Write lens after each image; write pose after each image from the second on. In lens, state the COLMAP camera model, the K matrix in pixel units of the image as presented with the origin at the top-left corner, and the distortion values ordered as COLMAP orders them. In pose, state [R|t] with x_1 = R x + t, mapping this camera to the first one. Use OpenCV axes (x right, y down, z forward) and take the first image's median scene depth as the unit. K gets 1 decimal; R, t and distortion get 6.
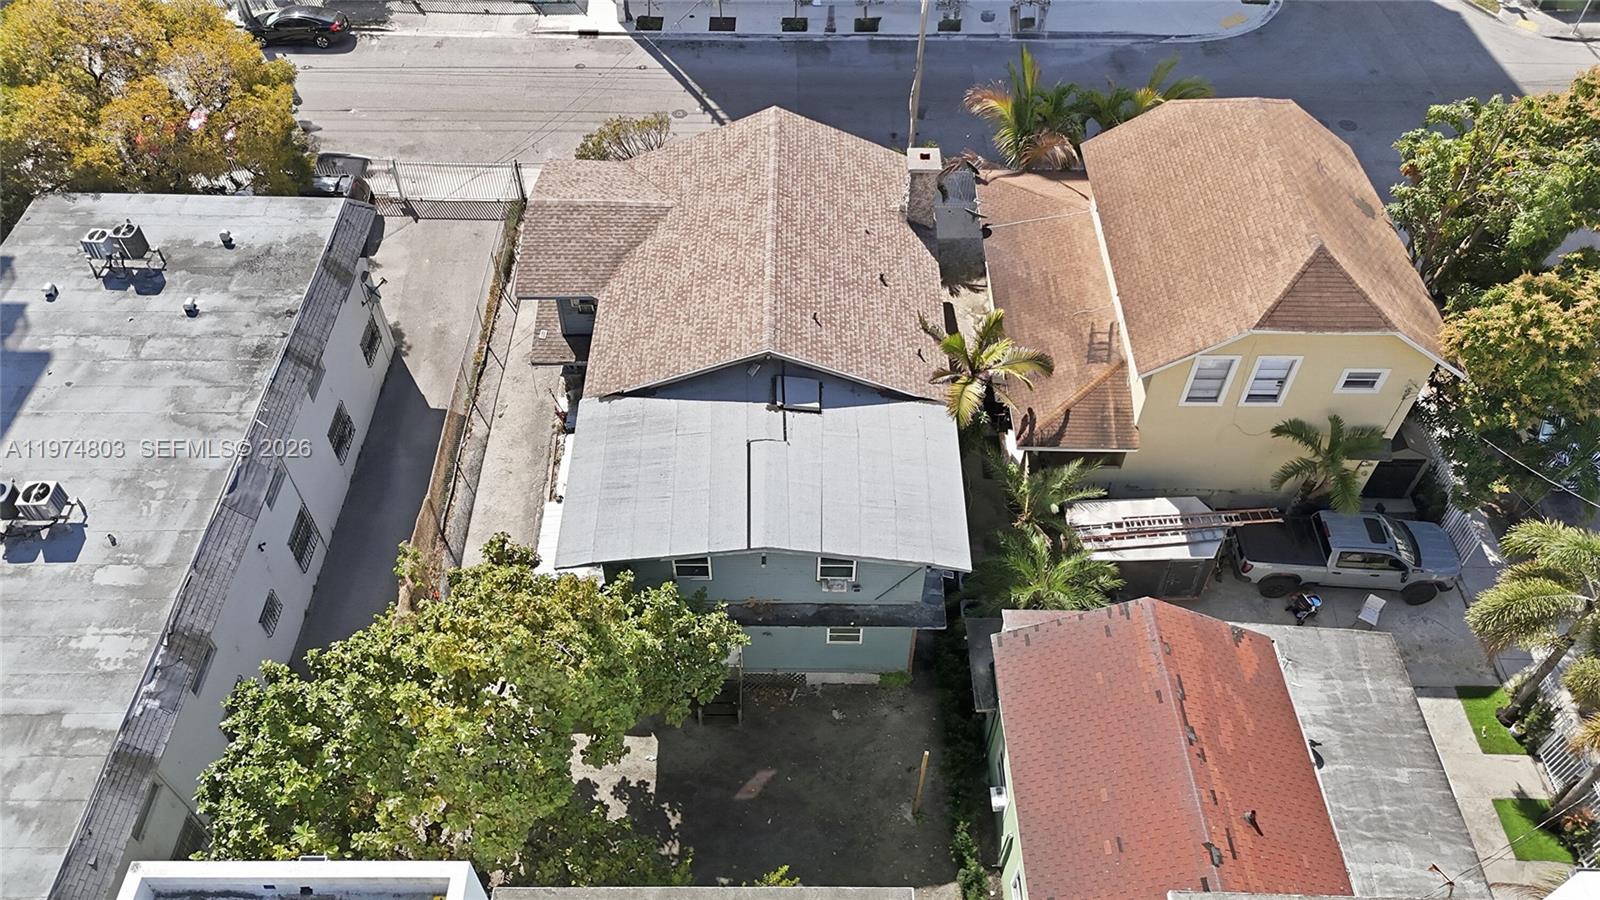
lens RADIAL K [[1173.3, 0, 800.0], [0, 1173.3, 450.0], [0, 0, 1]] dist [0.064140, -0.055461]
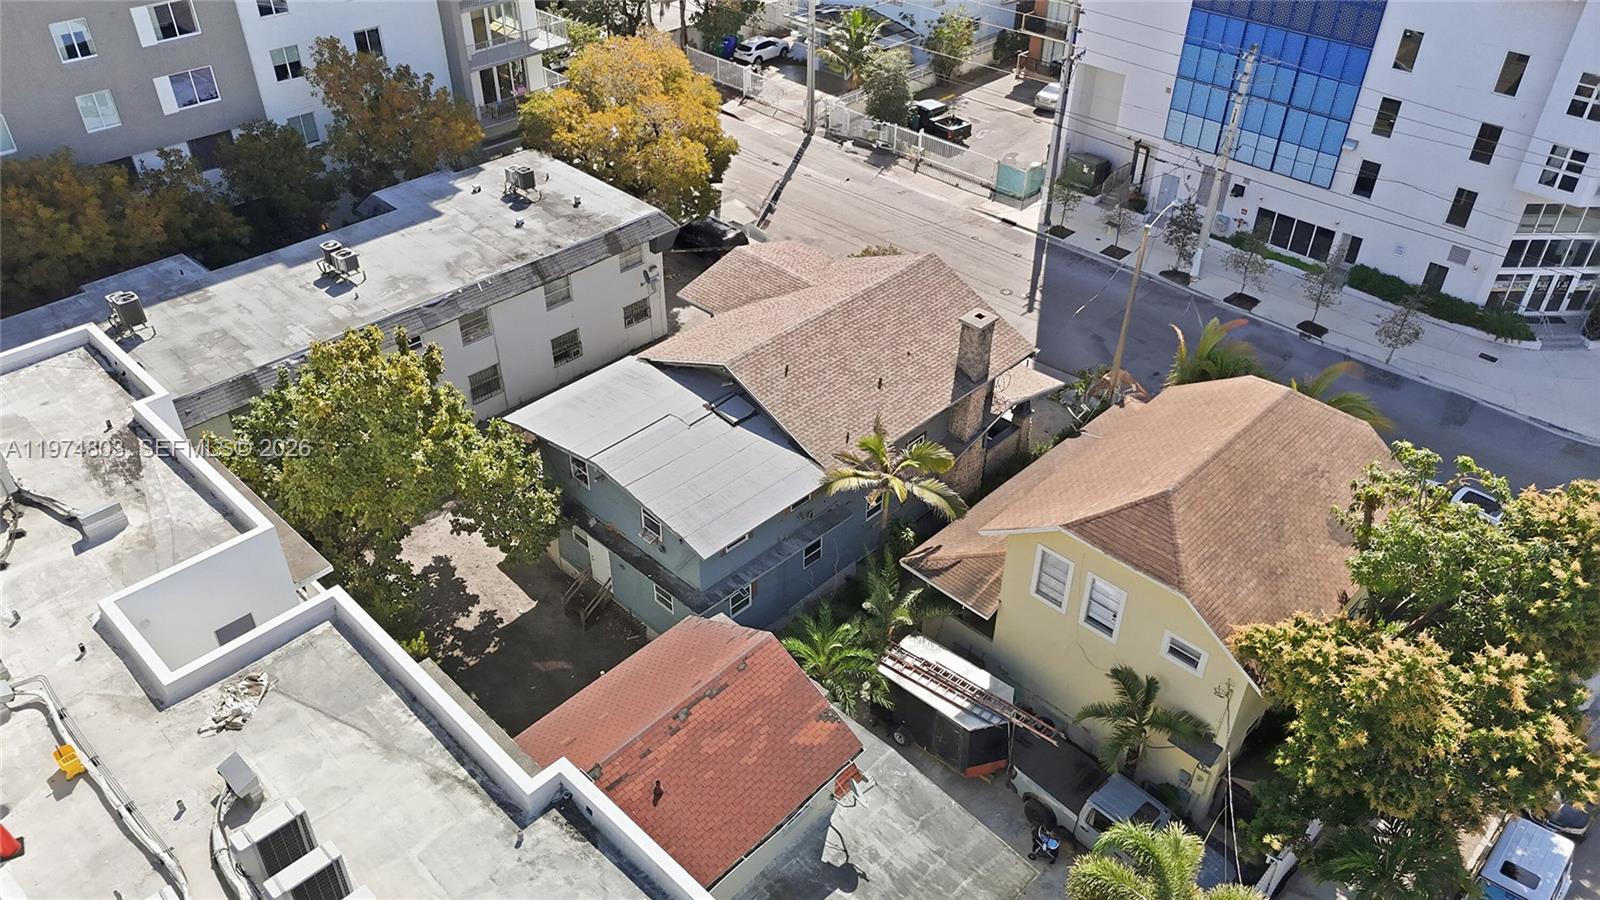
lens RADIAL K [[1173.3, 0, 800.0], [0, 1173.3, 450.0], [0, 0, 1]] dist [0.064140, -0.055461]
pose [[0.719804, 0.413743, -0.557404, 0.701415], [-0.524699, 0.850010, -0.046636, 0.009398], [0.454503, 0.326038, 0.828931, 0.007492]]
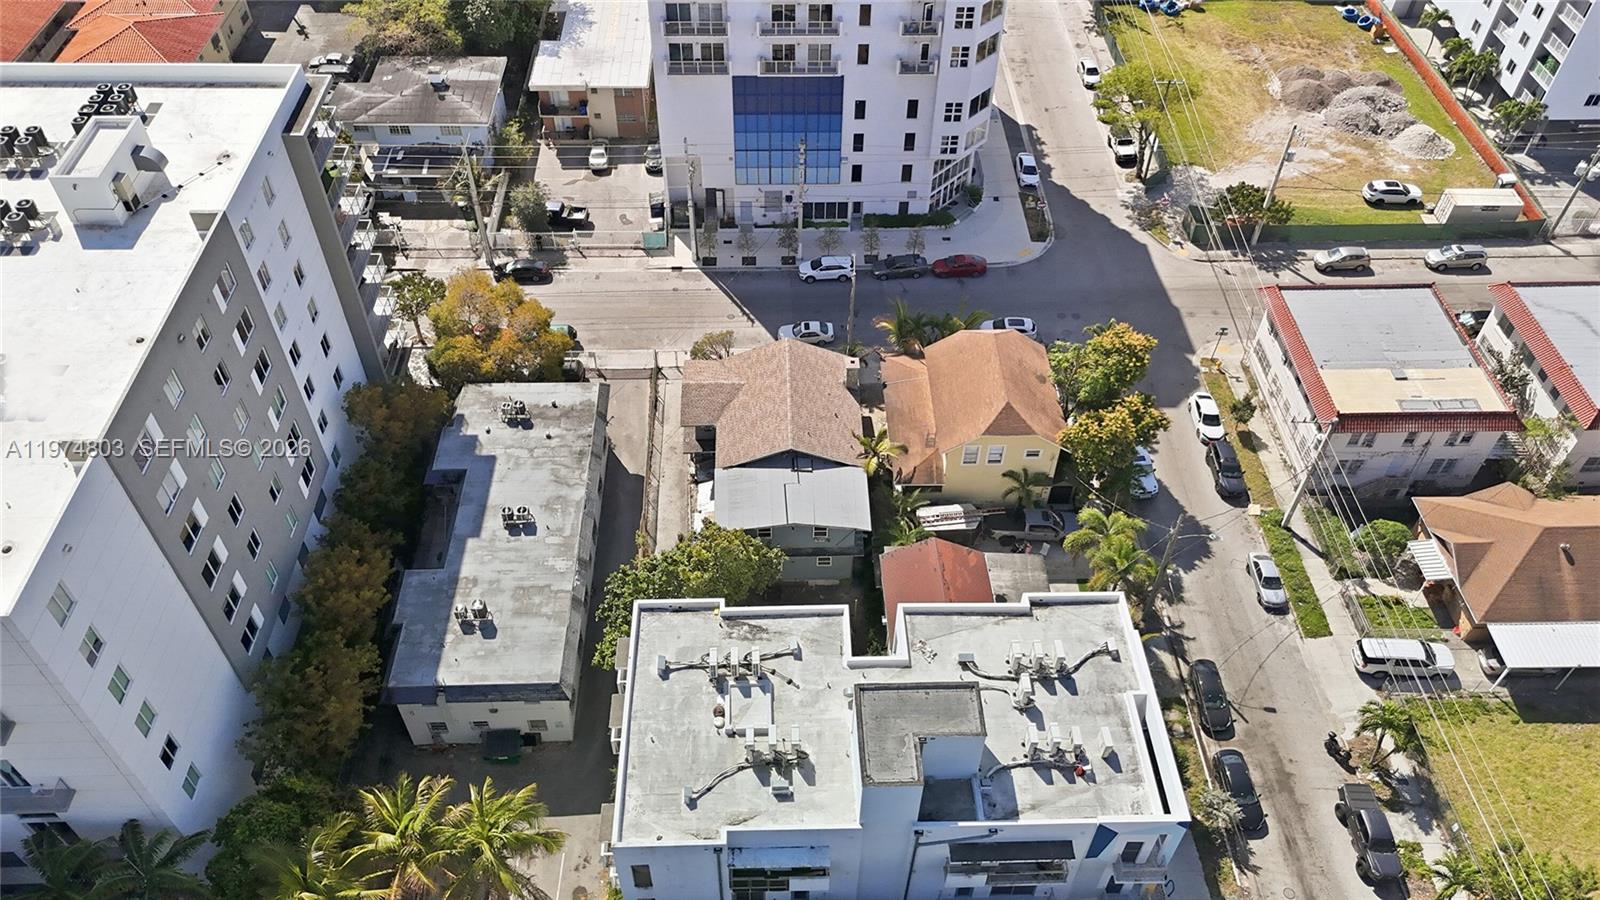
lens RADIAL K [[1161.0, 0, 801.1], [0, 1161.0, 456.8], [0, 0, 1]] dist [0.080786, -0.089162]
pose [[0.999415, -0.024279, 0.024067, -0.059649], [0.025159, 0.999001, -0.036936, 0.023917], [-0.023146, 0.037520, 0.999028, -1.352161]]
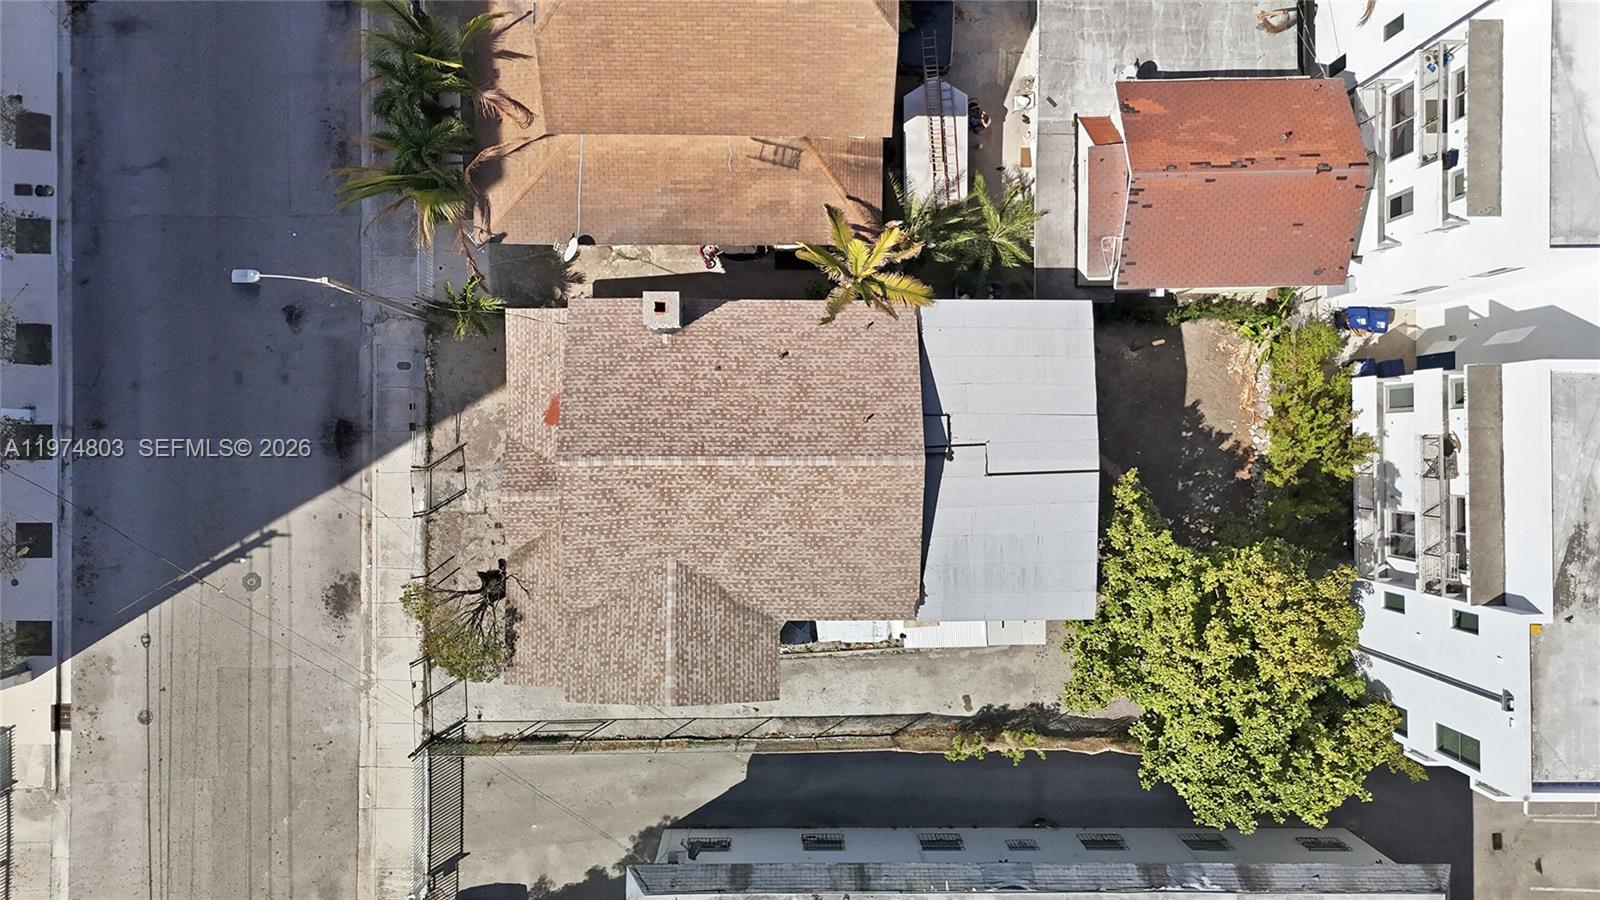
lens RADIAL K [[1179.7, 0, 798.1], [0, 1179.7, 441.2], [0, 0, 1]] dist [0.083624, -0.093026]
pose [[-0.004921, -0.999945, -0.009245, 0.003118], [0.741653, -0.009851, 0.670711, -0.857935], [-0.670766, -0.003556, 0.741661, 0.198126]]
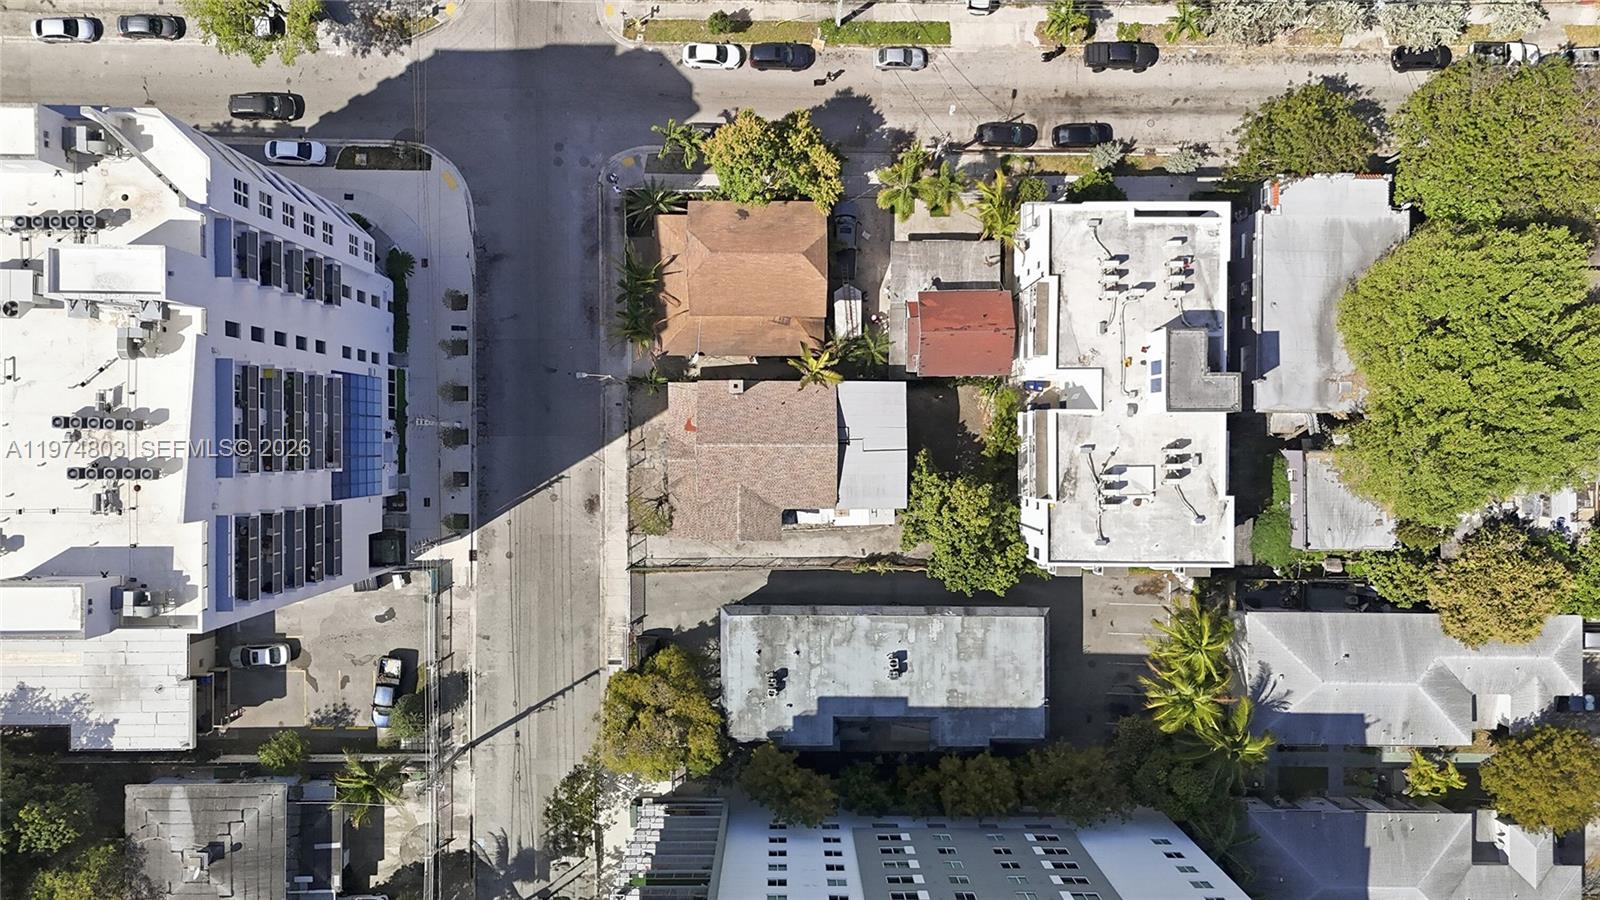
lens RADIAL K [[1161.0, 0, 801.1], [0, 1161.0, 456.8], [0, 0, 1]] dist [0.080786, -0.089162]
pose [[-0.002782, -0.999673, -0.025430, 0.016928], [0.743746, -0.019067, 0.668190, -1.906636], [-0.668457, -0.017055, 0.743556, -1.016345]]
